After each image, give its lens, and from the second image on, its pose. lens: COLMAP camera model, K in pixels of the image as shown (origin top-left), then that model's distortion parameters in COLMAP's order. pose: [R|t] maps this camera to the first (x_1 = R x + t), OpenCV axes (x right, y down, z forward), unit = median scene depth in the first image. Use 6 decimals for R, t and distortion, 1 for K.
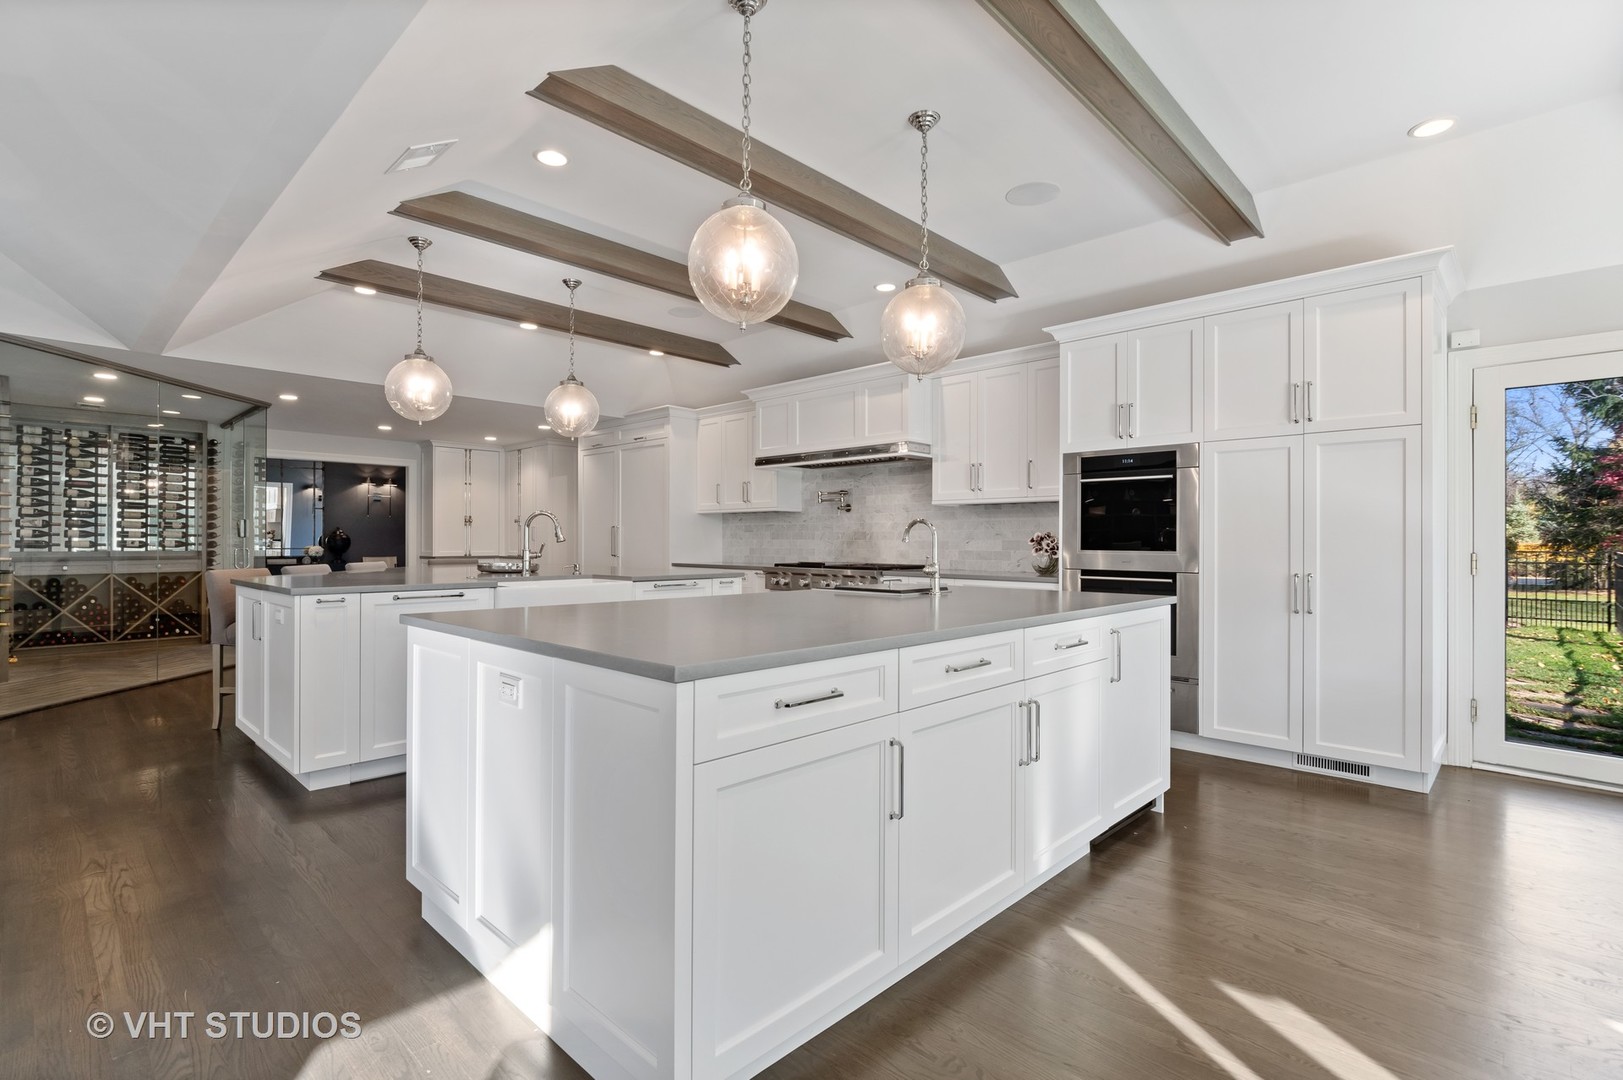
lens RADIAL K [[746.2, 0, 808.0], [0, 746.2, 540.9], [0, 0, 1]] dist [0.003978, 0.000978]
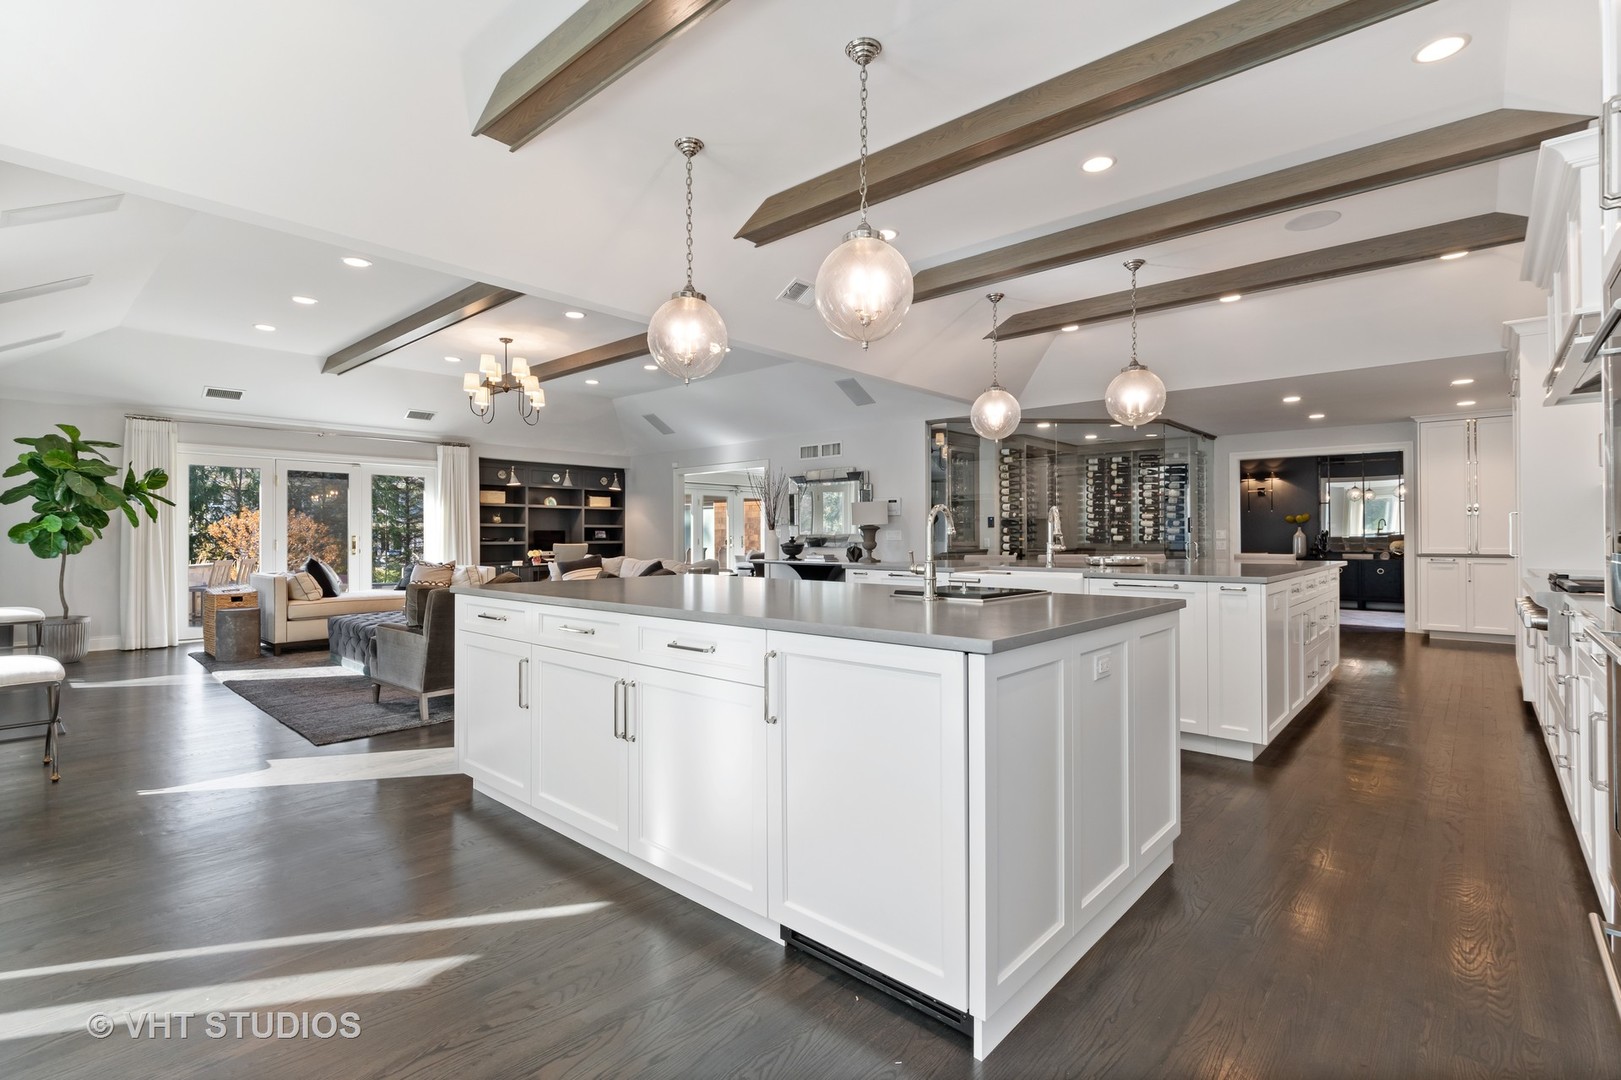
lens RADIAL K [[745.3, 0, 814.1], [0, 745.3, 533.3], [0, 0, 1]] dist [0.003978, 0.000978]
pose [[0.056209, -0.007143, -0.998393, 0.620477], [0.003104, 0.999971, -0.006980, 0.003939], [0.998414, -0.002707, 0.056230, 0.543854]]
